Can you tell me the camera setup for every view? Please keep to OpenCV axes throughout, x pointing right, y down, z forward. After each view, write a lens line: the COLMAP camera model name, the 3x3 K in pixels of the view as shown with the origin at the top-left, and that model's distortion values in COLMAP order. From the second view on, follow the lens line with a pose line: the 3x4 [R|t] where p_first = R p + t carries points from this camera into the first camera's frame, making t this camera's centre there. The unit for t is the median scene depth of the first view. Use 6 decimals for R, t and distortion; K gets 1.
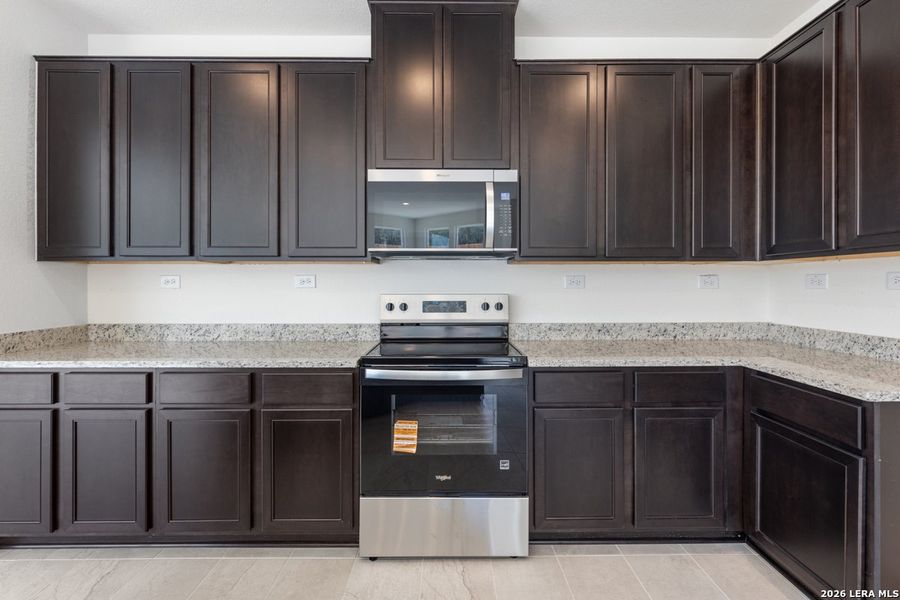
lens RADIAL K [[407.8, 0, 453.0], [0, 407.8, 283.0], [0, 0, 1]] dist [0.000705, -0.001010]
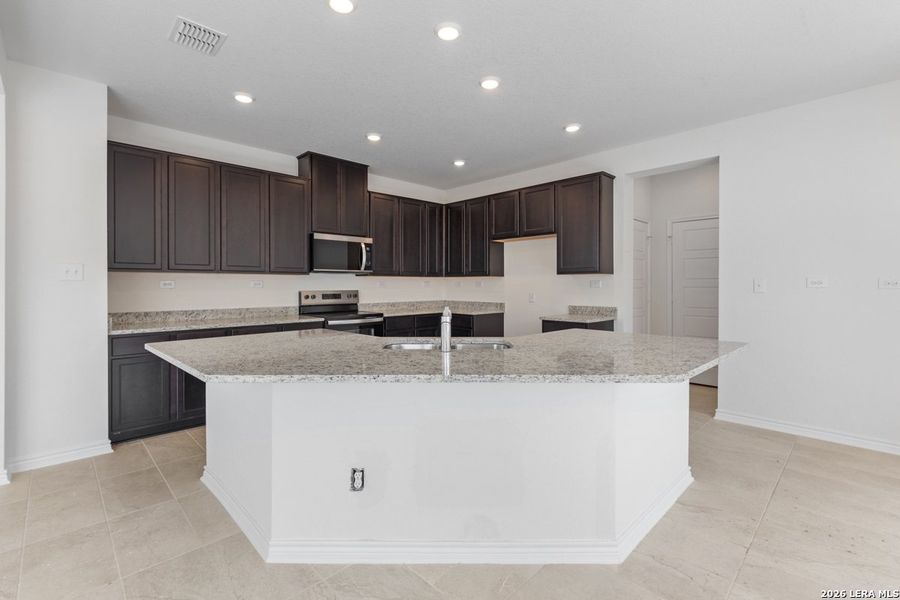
lens RADIAL K [[407.8, 0, 450.5], [0, 407.8, 285.3], [0, 0, 1]] dist [0.000705, -0.001010]
pose [[0.719746, -0.000535, 0.694238, -1.140078], [-0.002530, 0.999991, 0.003394, -0.008695], [-0.694233, -0.004199, 0.719738, -1.023733]]
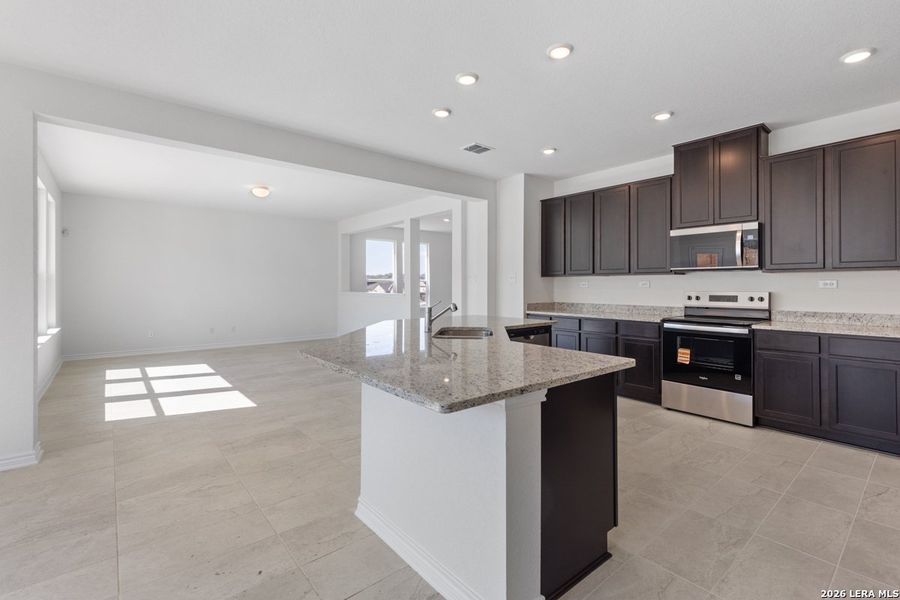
lens RADIAL K [[407.8, 0, 450.1], [0, 407.8, 284.8], [0, 0, 1]] dist [0.000705, -0.001010]
pose [[0.629912, -0.001231, -0.776666, 0.663278], [0.002381, 0.999997, 0.000345, -0.004878], [0.776663, -0.002067, 0.629913, -1.121848]]
